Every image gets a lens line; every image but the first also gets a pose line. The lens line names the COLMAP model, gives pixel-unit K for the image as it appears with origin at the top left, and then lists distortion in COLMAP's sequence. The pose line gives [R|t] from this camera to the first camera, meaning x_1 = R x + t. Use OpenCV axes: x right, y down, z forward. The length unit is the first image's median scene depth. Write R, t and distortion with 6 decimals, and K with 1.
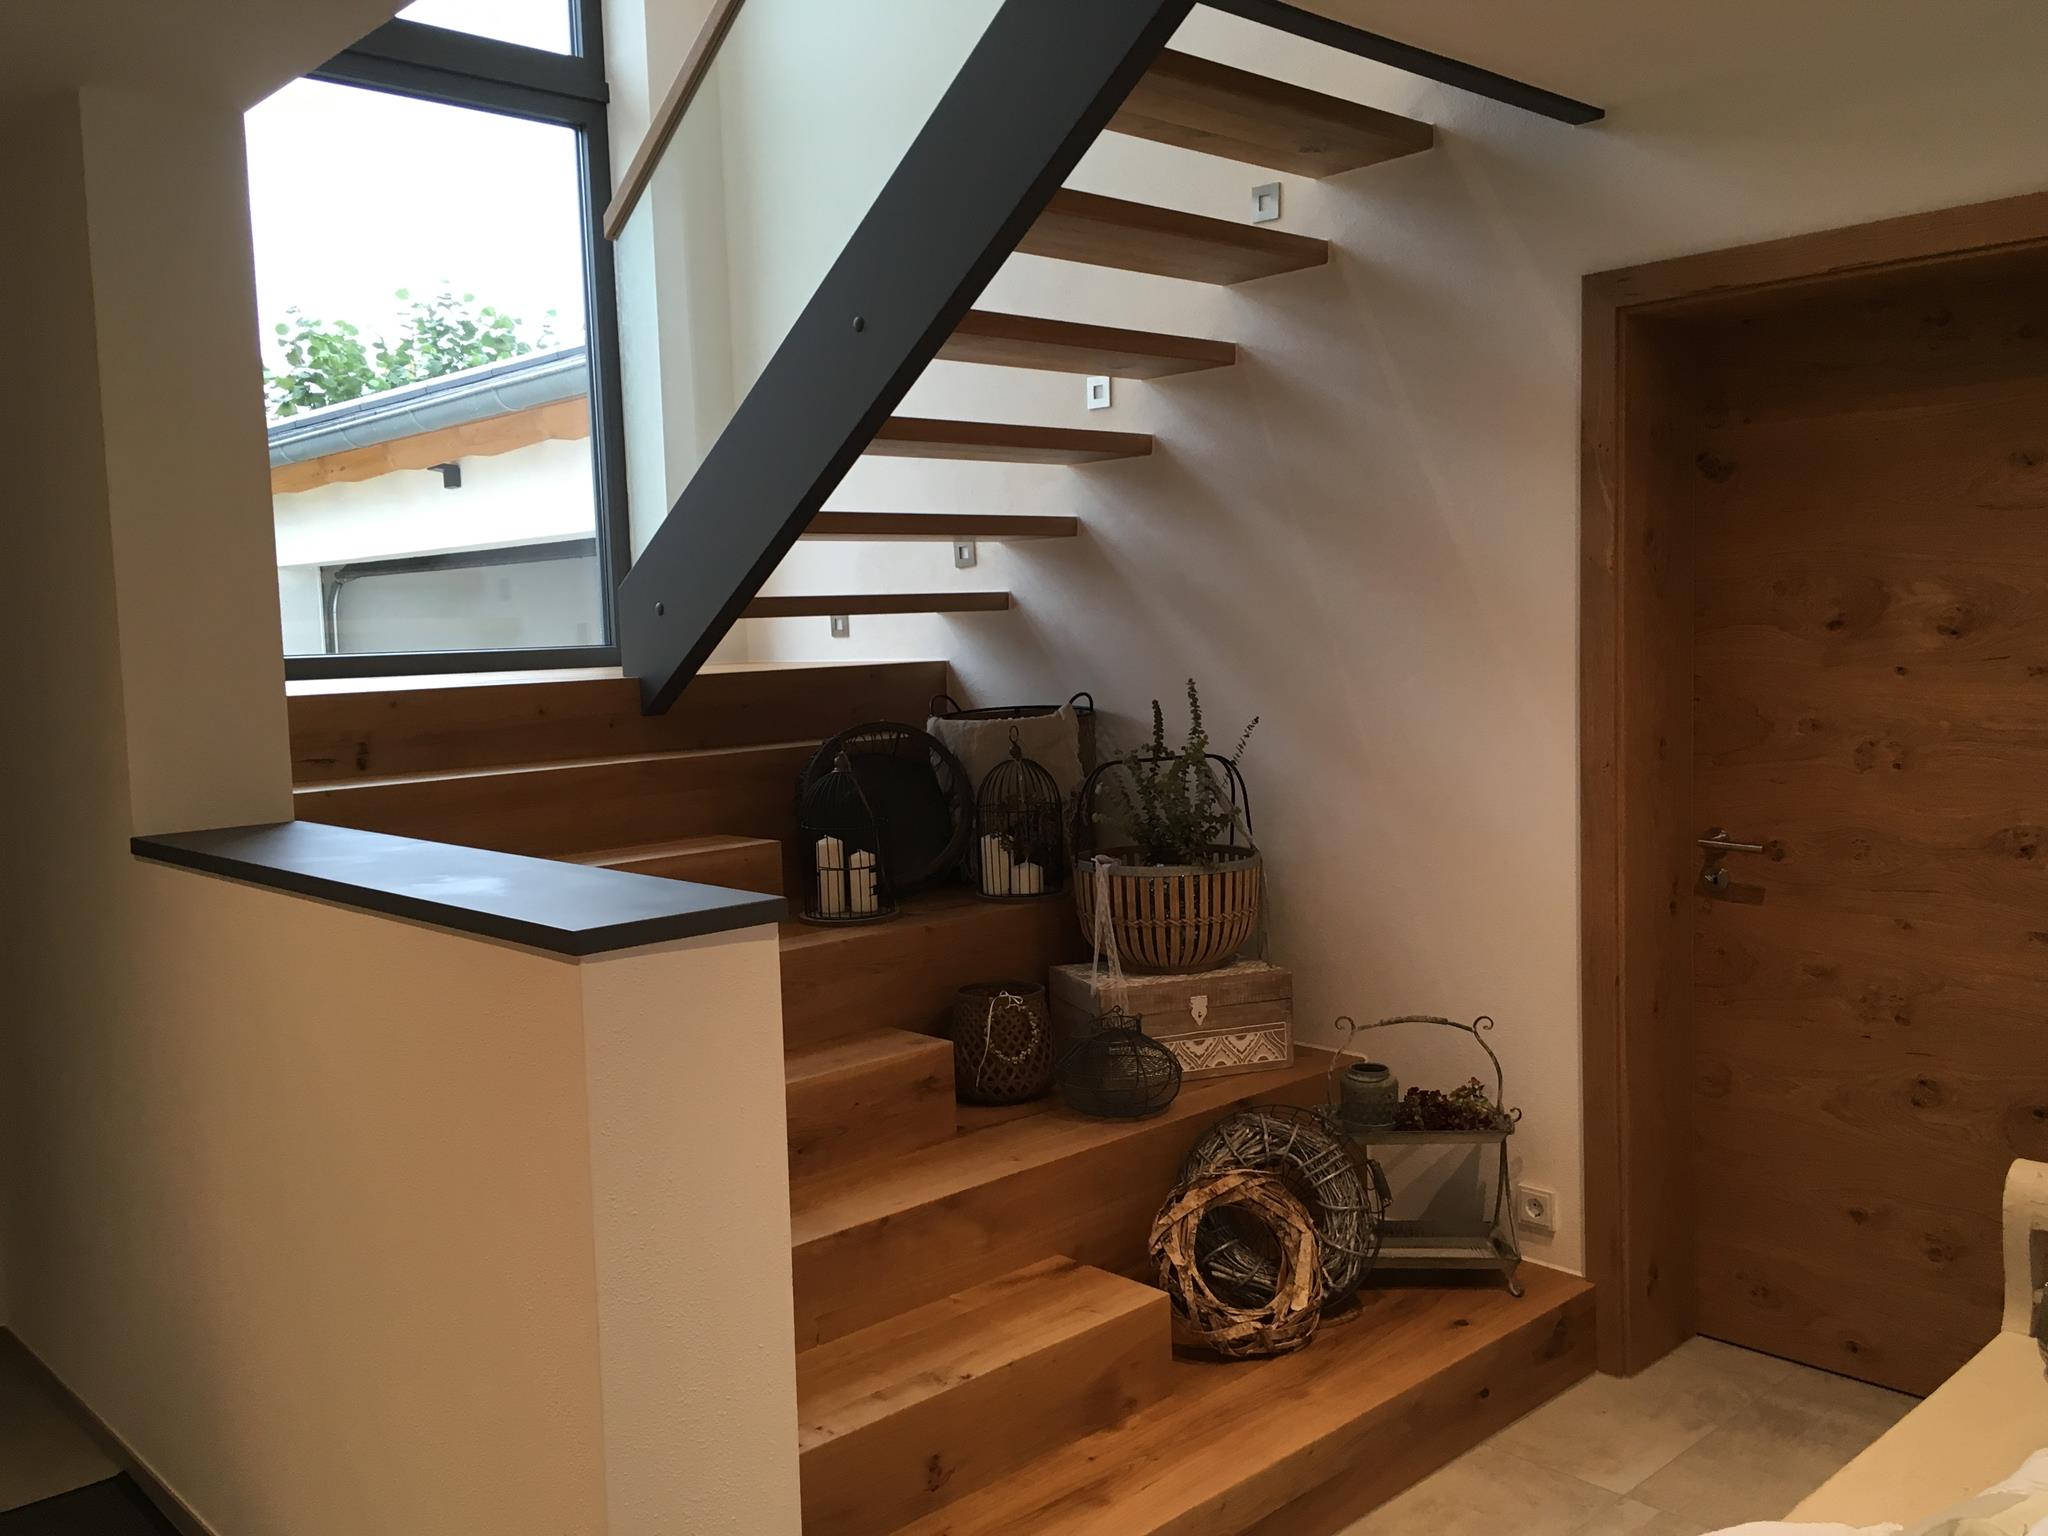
lens RADIAL K [[1756.7, 0, 1024.8], [0, 1756.7, 763.8], [0, 0, 1]] dist [0.076601, -0.101088]
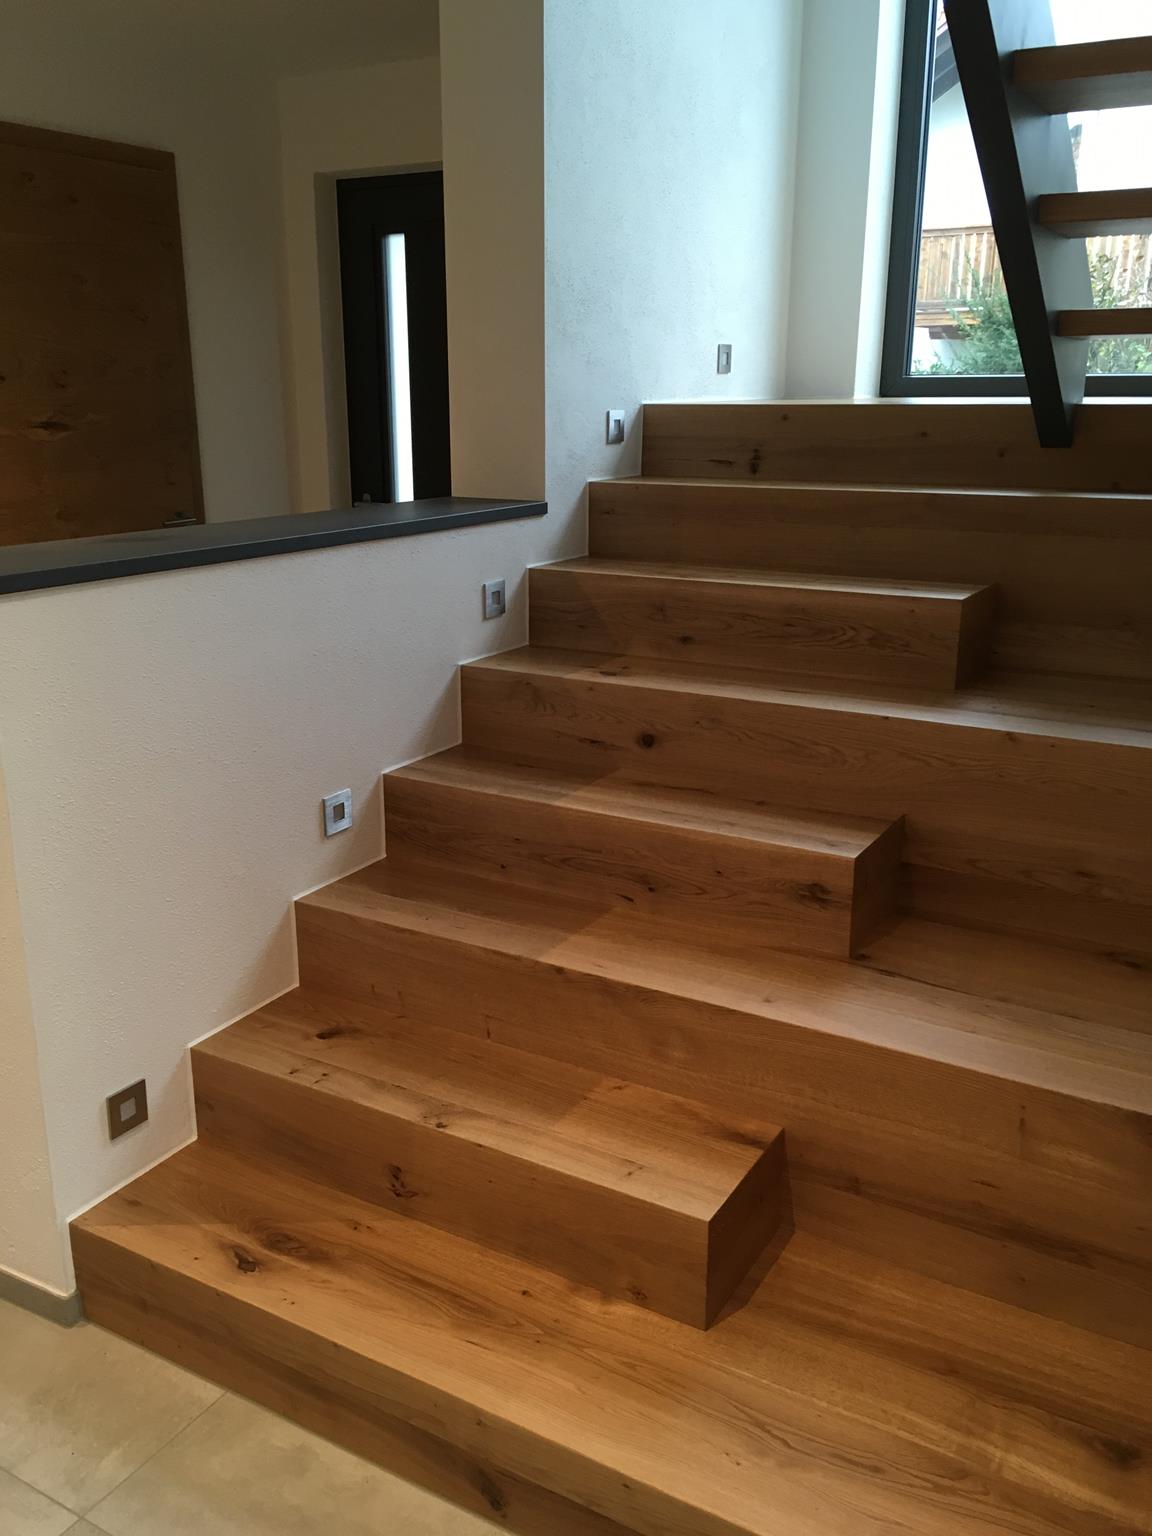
lens RADIAL K [[1317.5, 0, 570.8], [0, 1317.5, 762.9], [0, 0, 1]] dist [0.076601, -0.101088]
pose [[0.278935, 0.295496, -0.913716, 0.469741], [-0.086366, 0.955344, 0.282593, -0.052858], [0.956418, 0.000089, 0.292000, 0.651550]]
